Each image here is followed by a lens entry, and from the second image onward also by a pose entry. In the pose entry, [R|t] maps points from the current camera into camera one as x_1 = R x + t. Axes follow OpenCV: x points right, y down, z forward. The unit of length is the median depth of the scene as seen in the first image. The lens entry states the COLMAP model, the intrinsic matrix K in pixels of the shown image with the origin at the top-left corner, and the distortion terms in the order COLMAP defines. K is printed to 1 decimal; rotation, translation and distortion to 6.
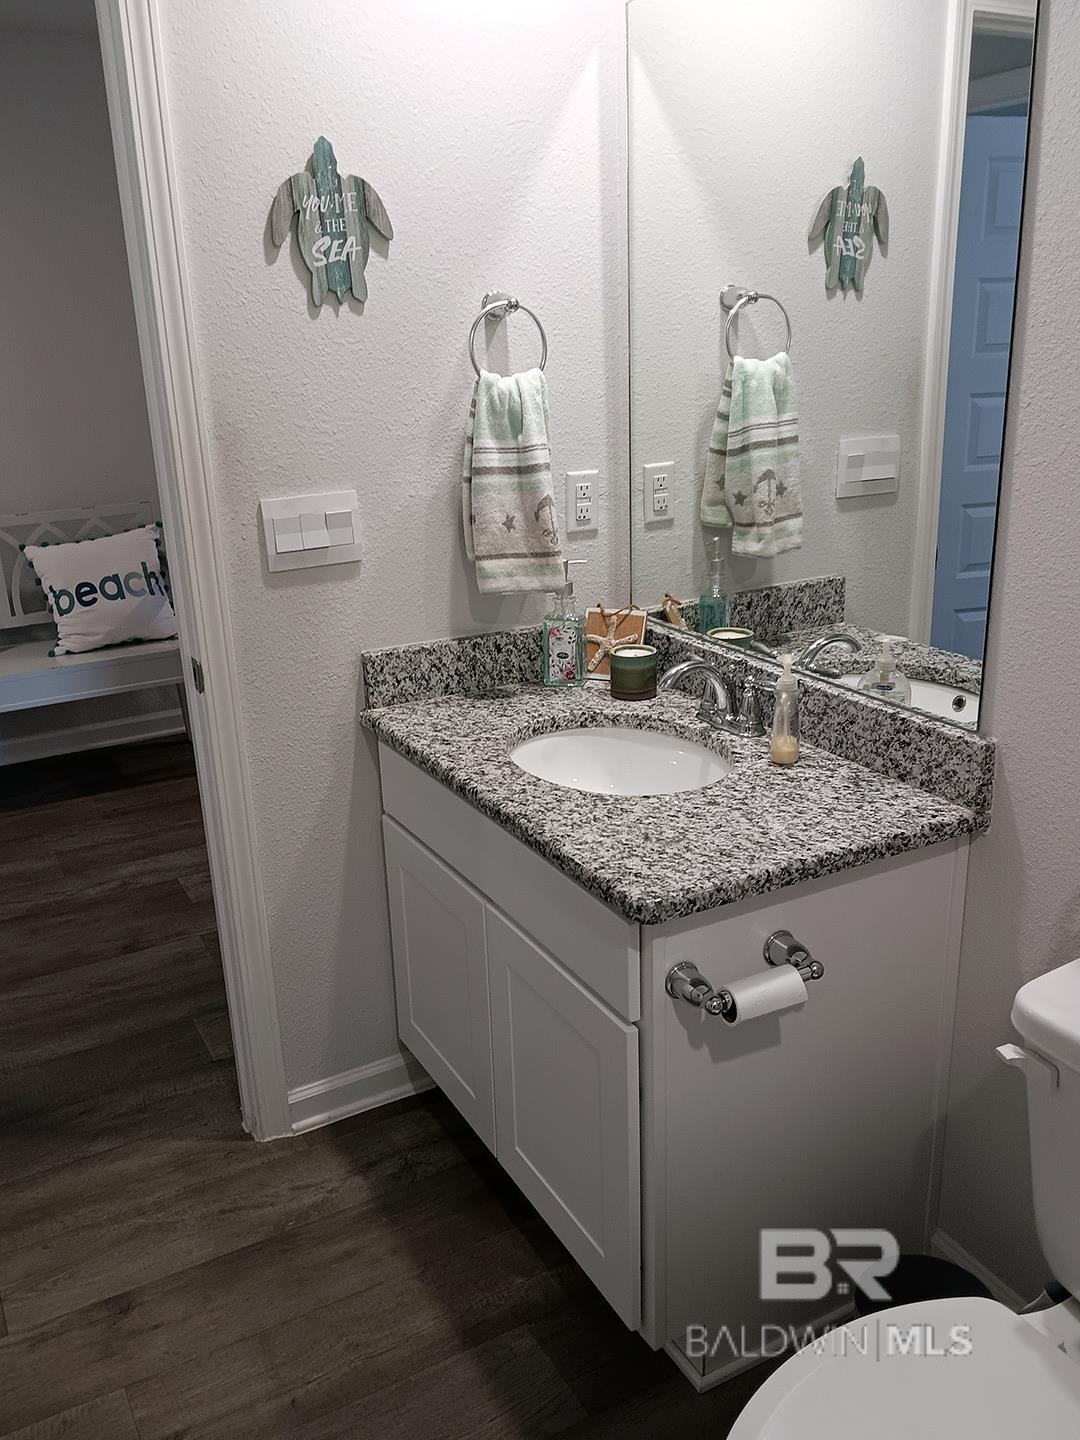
lens RADIAL K [[1120.2, 0, 540.0], [0, 1120.2, 720.0], [0, 0, 1]] dist [0.099623, -0.211722]
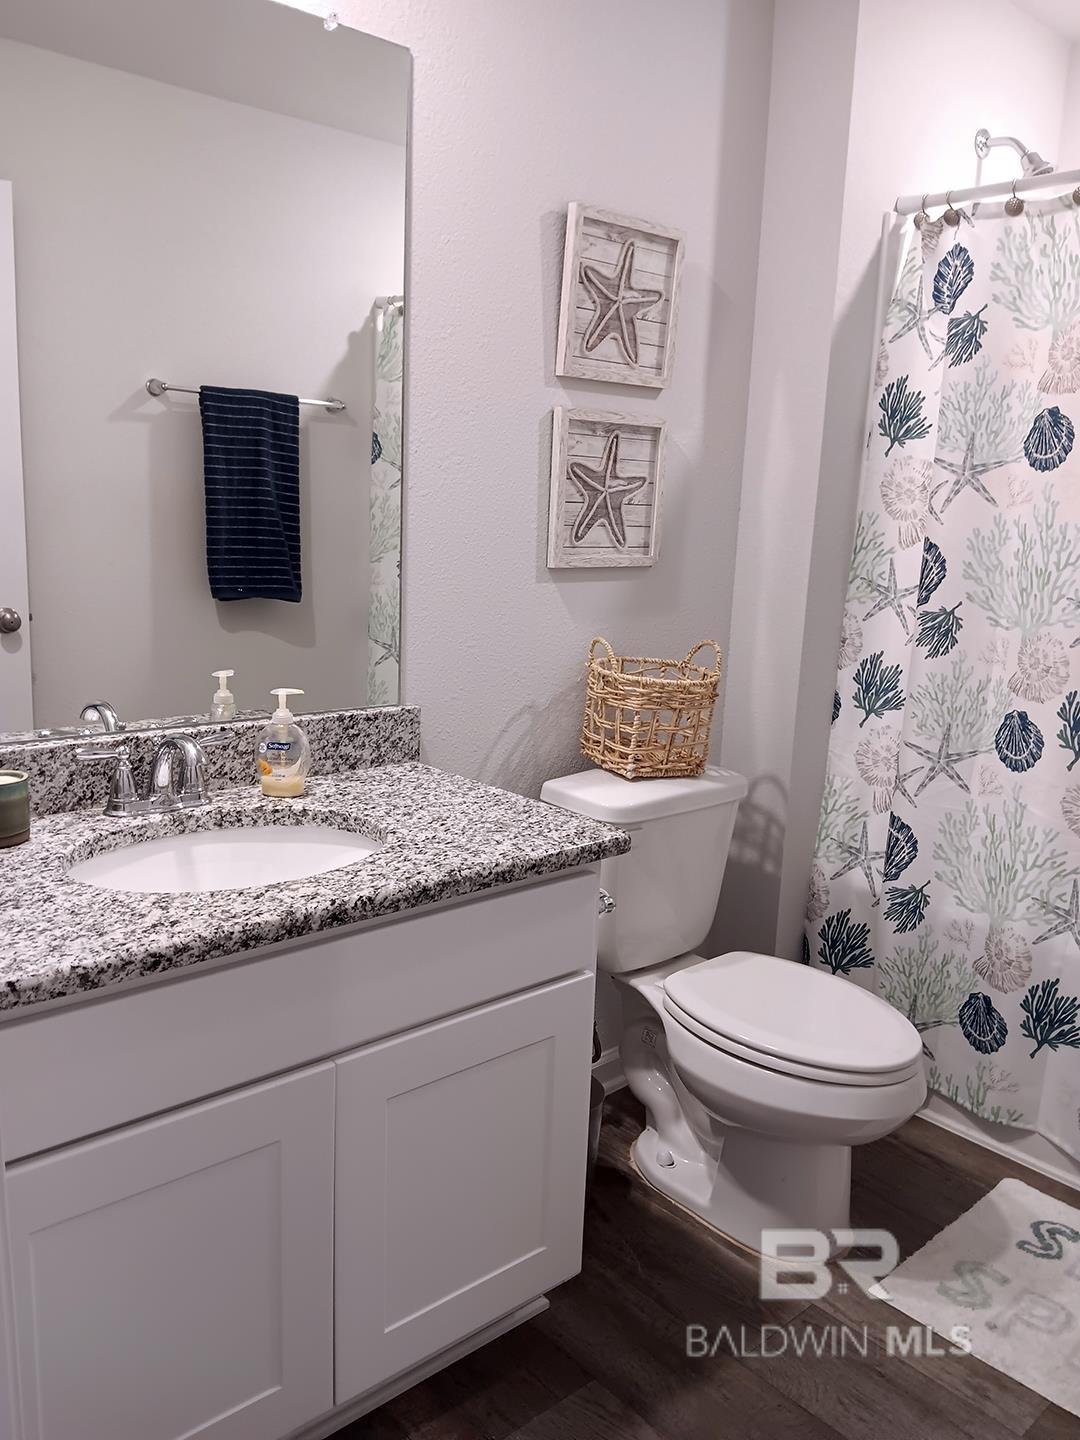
lens RADIAL K [[1120.2, 0, 540.0], [0, 1120.2, 720.0], [0, 0, 1]] dist [0.099623, -0.211722]
pose [[-0.202641, -0.168405, 0.964664, -0.828713], [0.274204, 0.935935, 0.220991, -0.197019], [-0.940079, 0.309297, -0.143482, 0.961263]]
